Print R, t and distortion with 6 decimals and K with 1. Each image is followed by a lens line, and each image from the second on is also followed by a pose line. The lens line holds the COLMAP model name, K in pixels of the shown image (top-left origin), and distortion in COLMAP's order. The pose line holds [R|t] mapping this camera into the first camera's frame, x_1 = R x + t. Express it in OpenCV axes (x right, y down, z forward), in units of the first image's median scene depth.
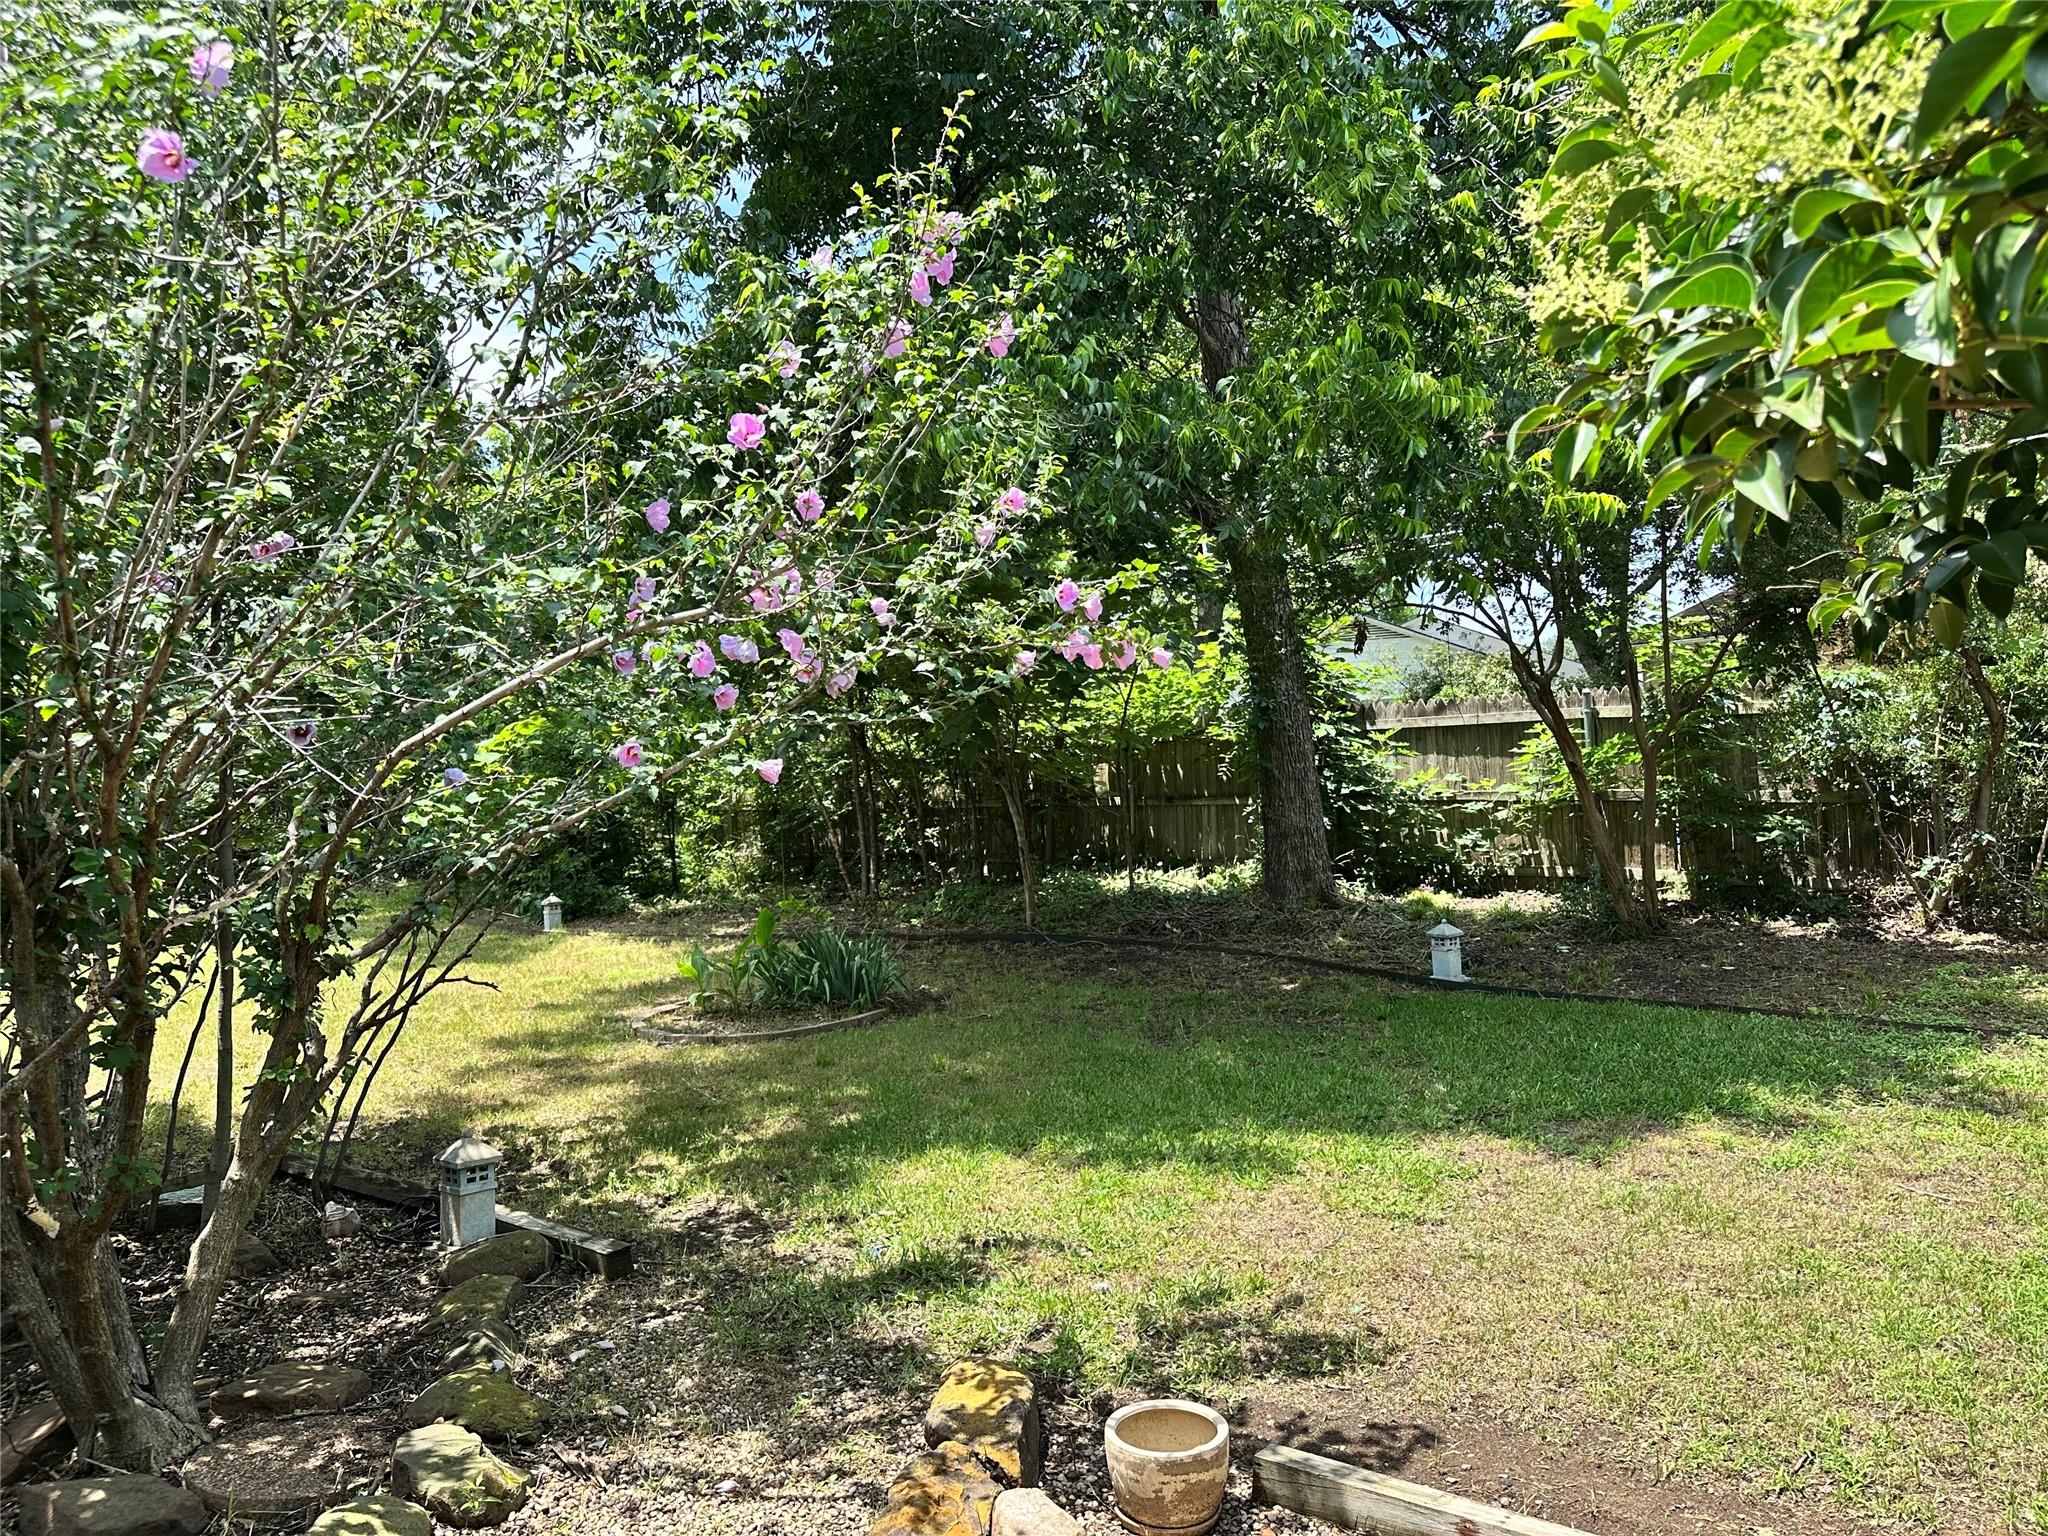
lens RADIAL K [[1442.0, 0, 1002.9], [0, 1442.0, 758.0], [0, 0, 1]] dist [0.022561, -0.023076]
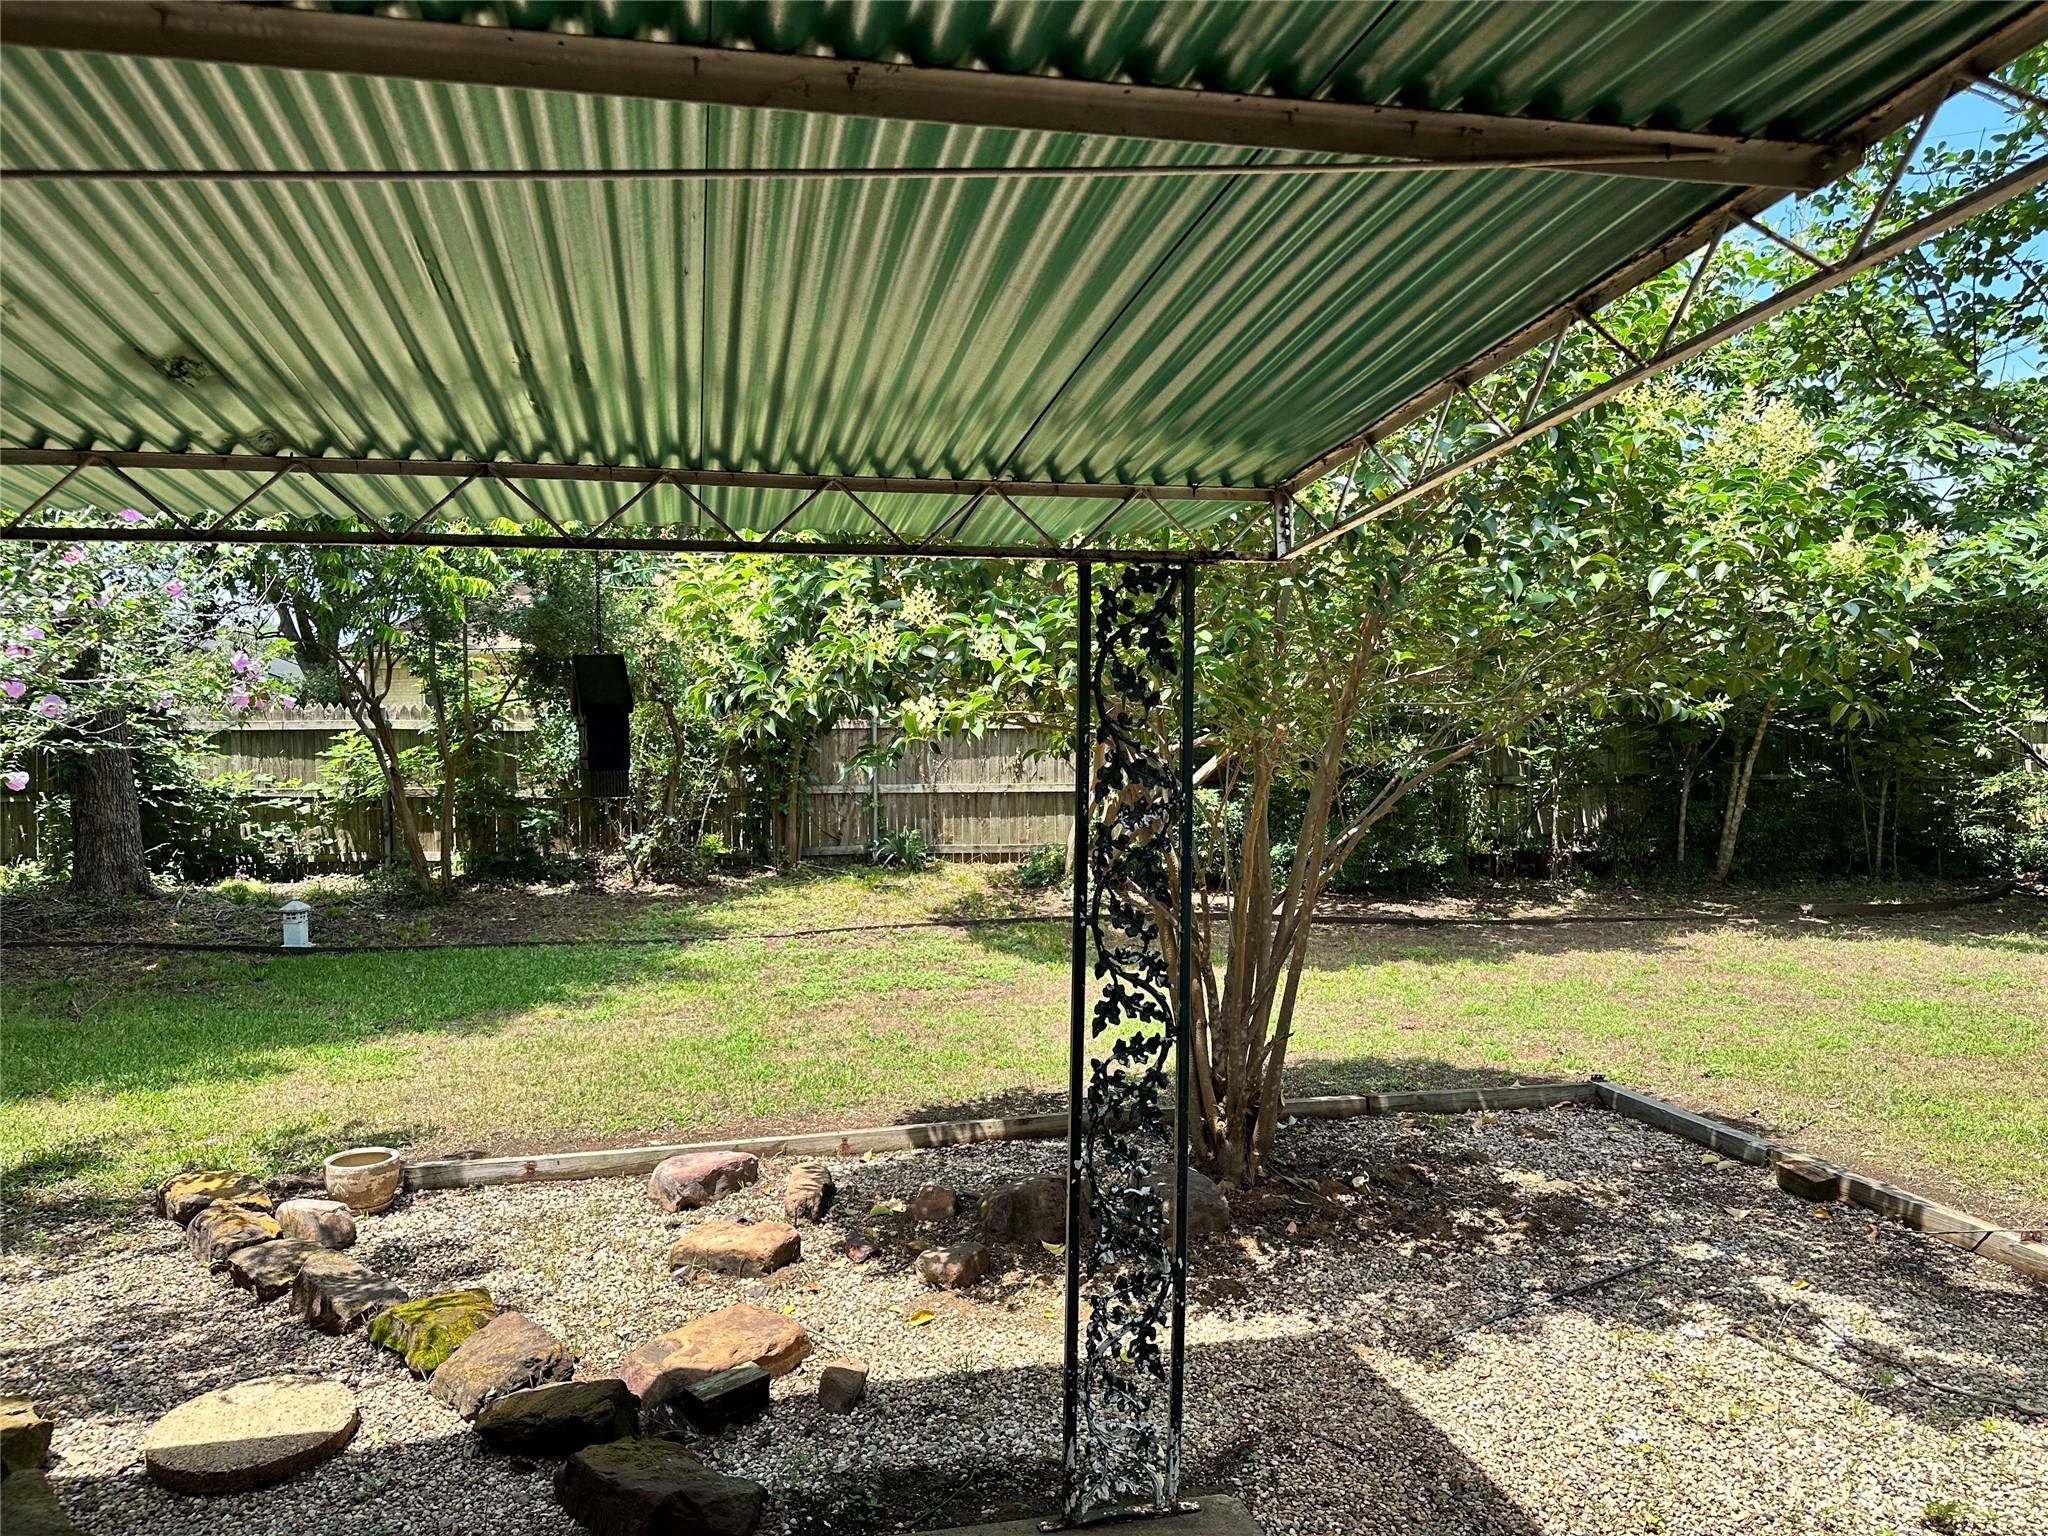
lens RADIAL K [[1442.0, 0, 1023.3], [0, 1442.0, 760.3], [0, 0, 1]] dist [0.022561, -0.023076]
pose [[0.641277, 0.013017, 0.767199, -0.192967], [-0.018866, 0.999821, -0.001194, -0.010472], [-0.767077, -0.013709, 0.641408, -0.197131]]
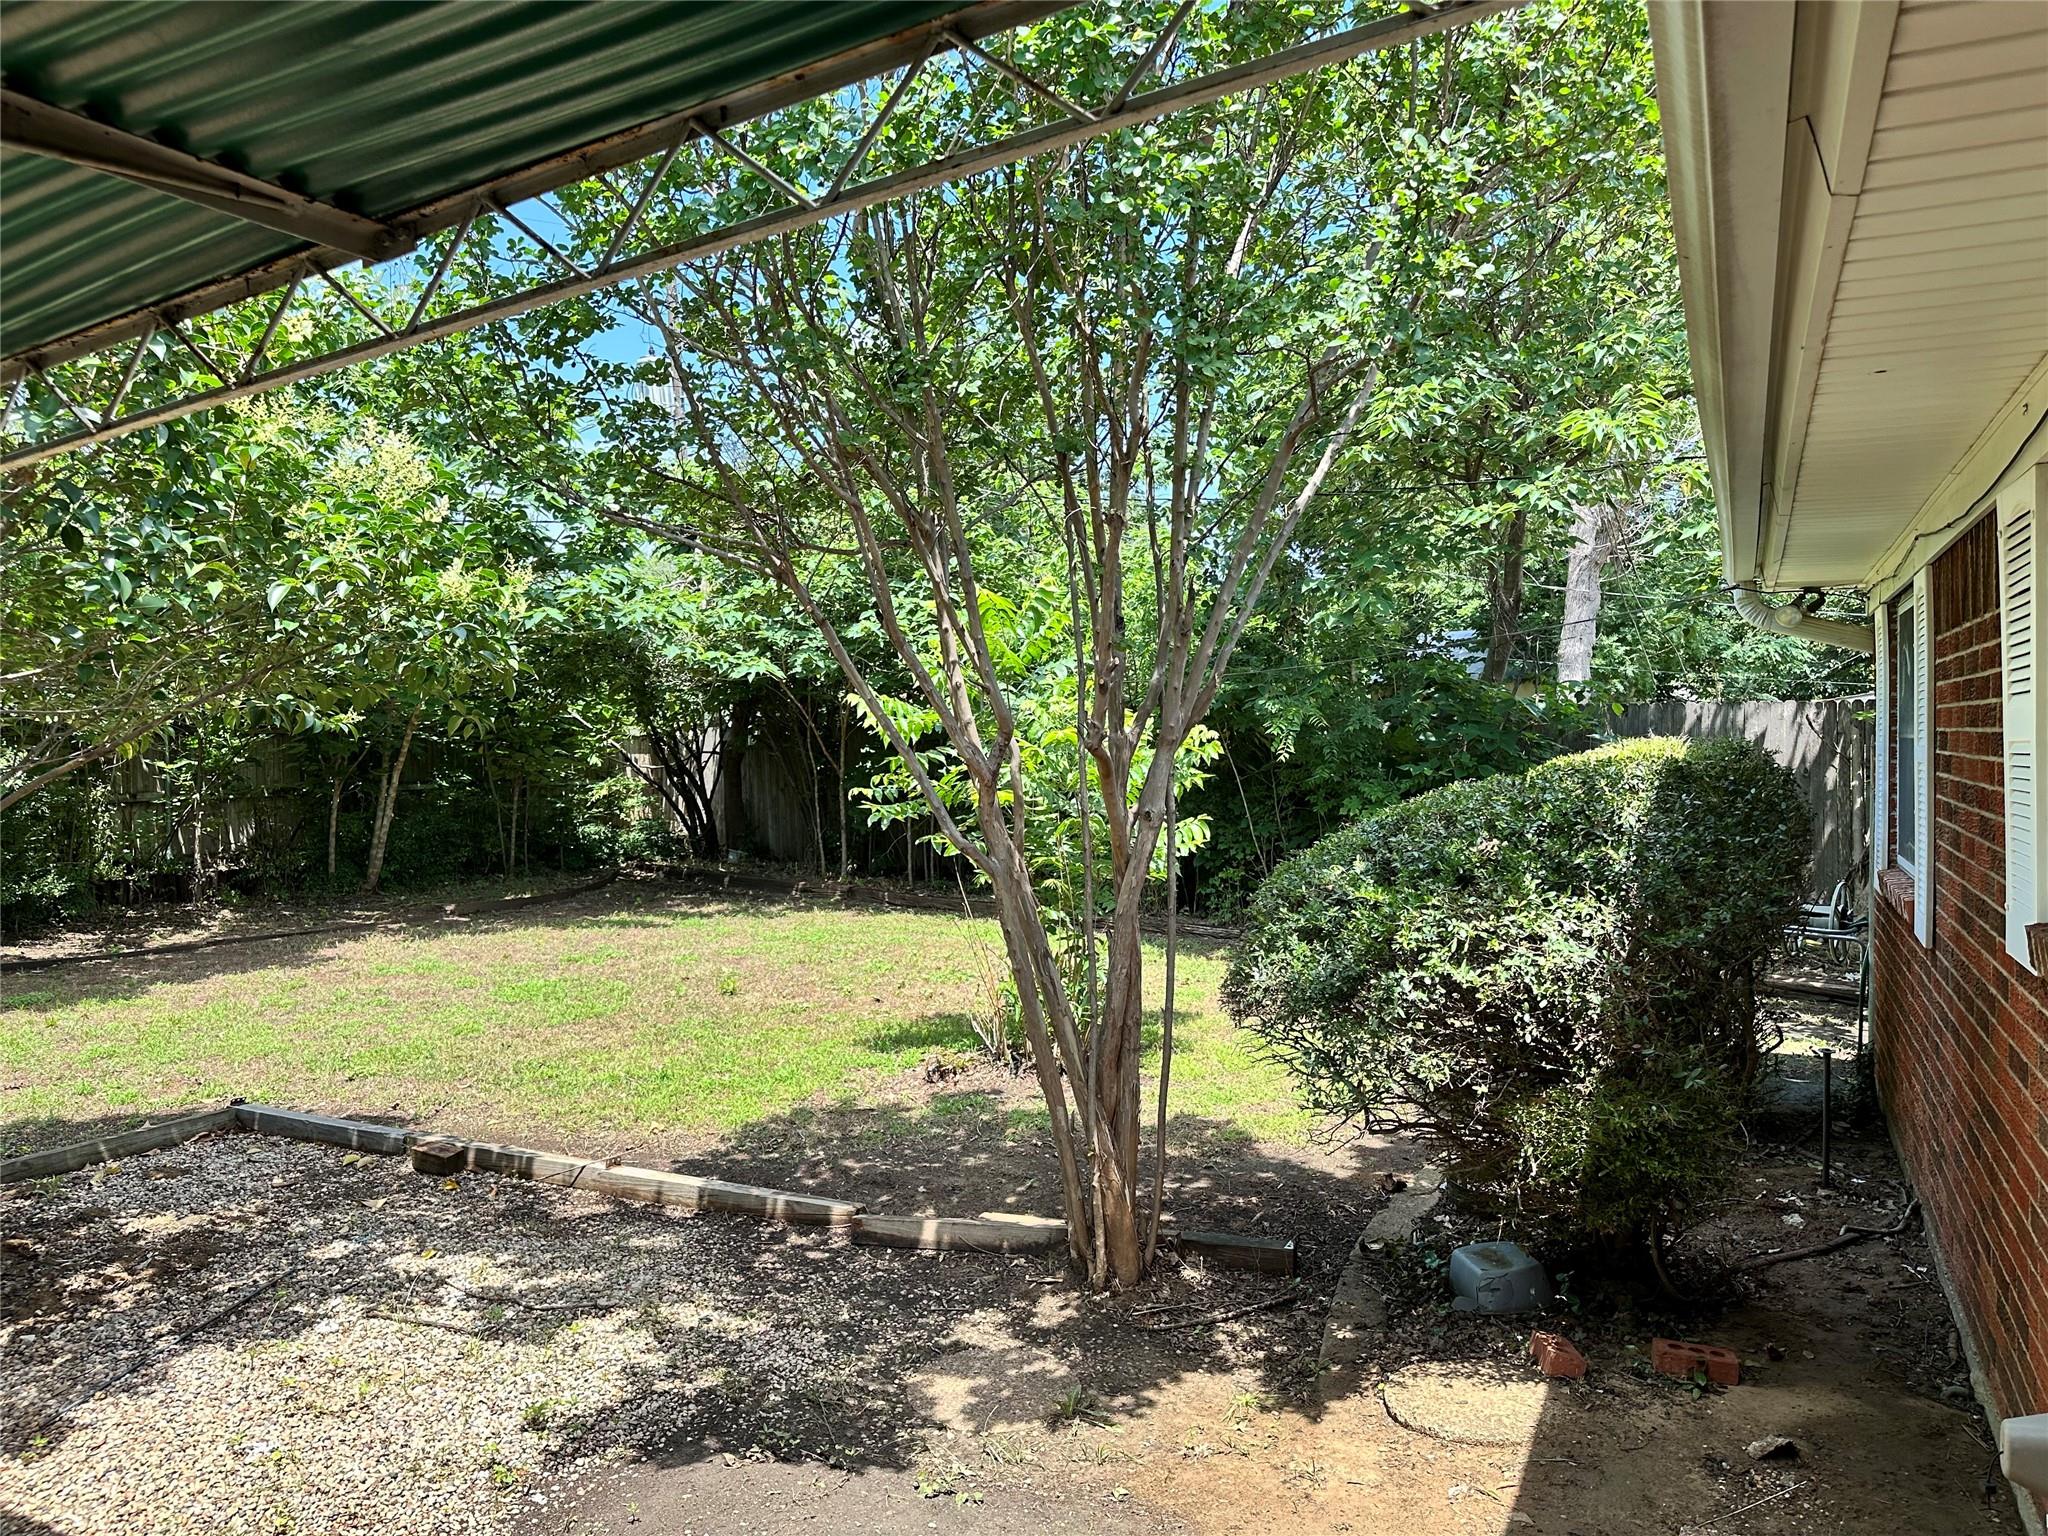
lens RADIAL K [[1442.0, 0, 1012.5], [0, 1442.0, 759.1], [0, 0, 1]] dist [0.022561, -0.023076]
pose [[-0.162871, 0.017683, 0.986489, -0.263784], [0.004464, 0.999842, -0.017185, -0.006905], [-0.986637, 0.001604, -0.162925, -0.269095]]
